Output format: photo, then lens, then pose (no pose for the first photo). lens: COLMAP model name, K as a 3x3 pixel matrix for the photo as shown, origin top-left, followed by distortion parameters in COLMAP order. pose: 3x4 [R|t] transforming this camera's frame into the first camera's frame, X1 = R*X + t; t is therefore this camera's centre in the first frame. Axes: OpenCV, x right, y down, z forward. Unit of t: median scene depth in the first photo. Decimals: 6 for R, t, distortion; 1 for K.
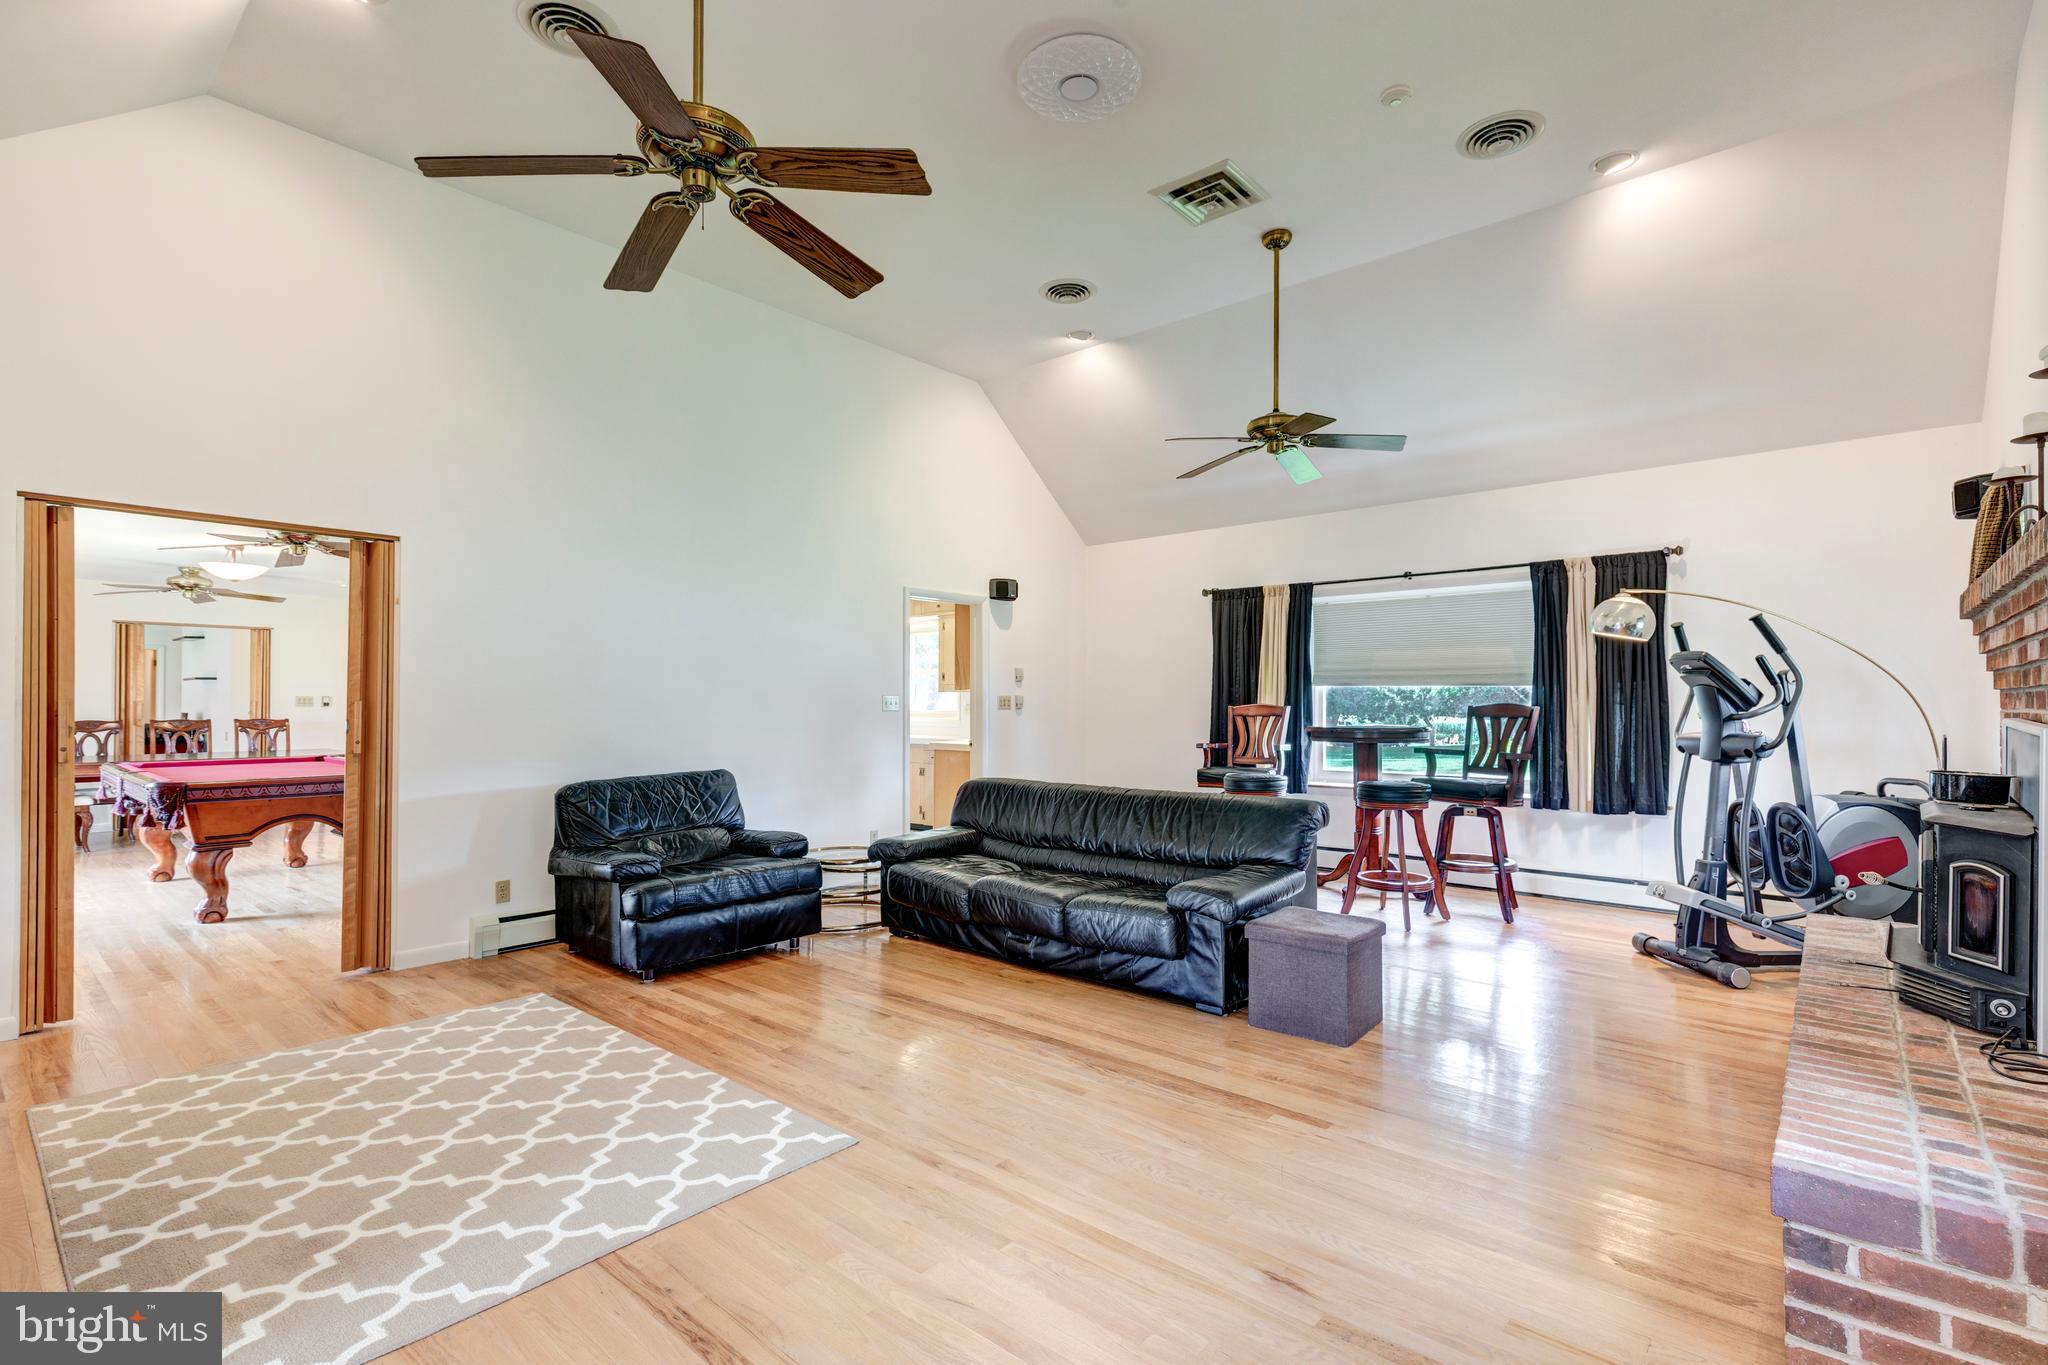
lens RADIAL K [[943.3, 0, 1024.6], [0, 943.3, 689.6], [0, 0, 1]] dist [-0.004202, -0.000362]
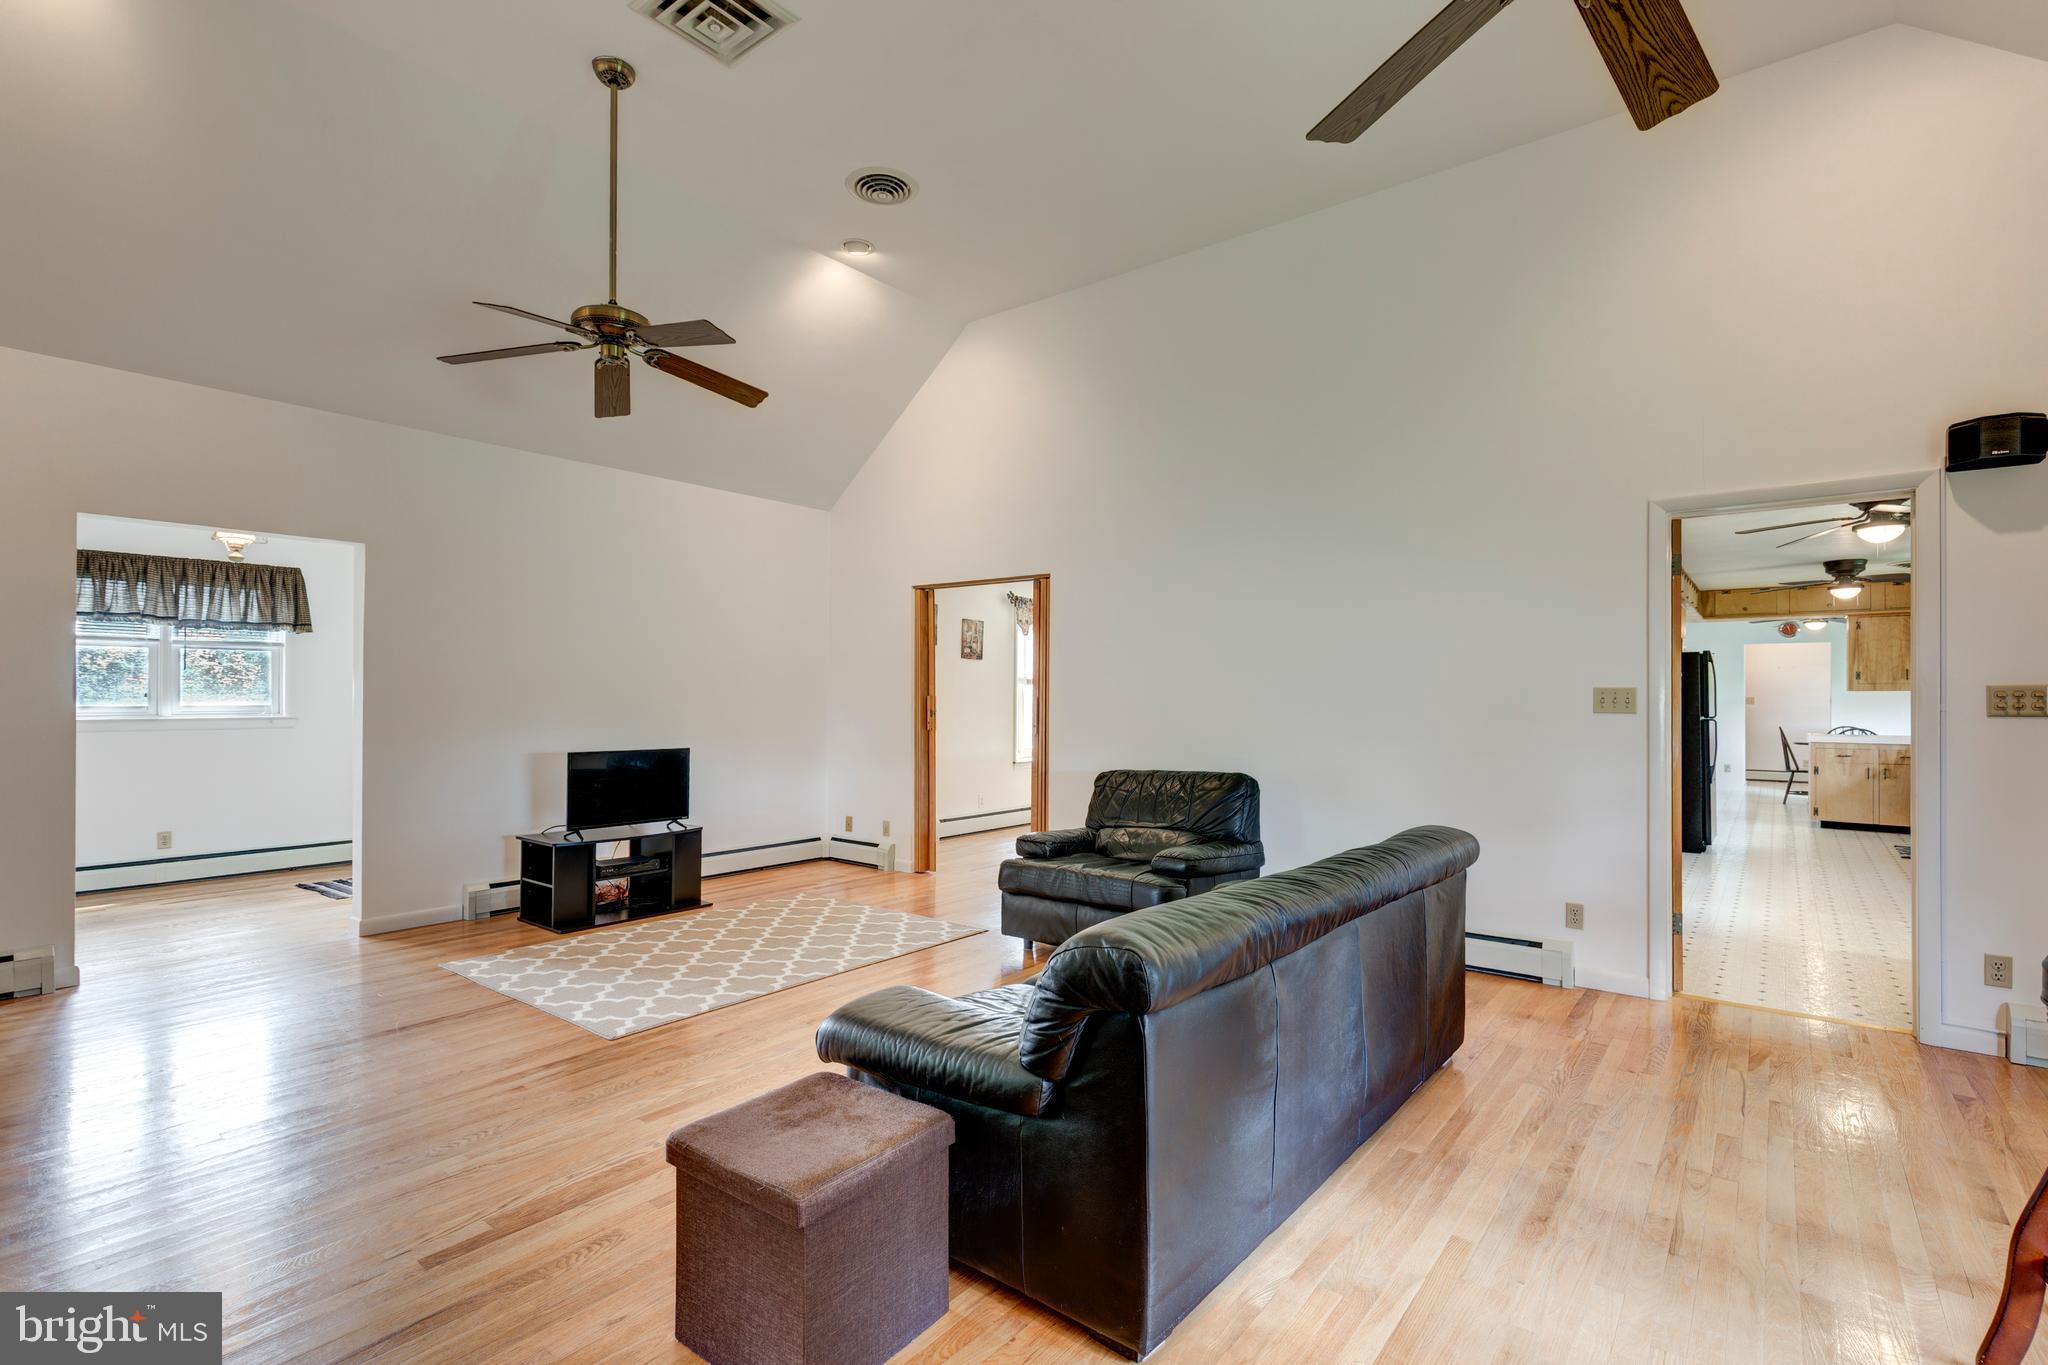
lens RADIAL K [[943.3, 0, 1023.4], [0, 943.3, 691.6], [0, 0, 1]] dist [-0.004202, -0.000362]
pose [[0.057547, -0.008741, -0.998305, 1.169760], [0.006619, 0.999943, -0.008374, 0.028119], [0.998321, -0.006126, 0.057602, 1.549401]]
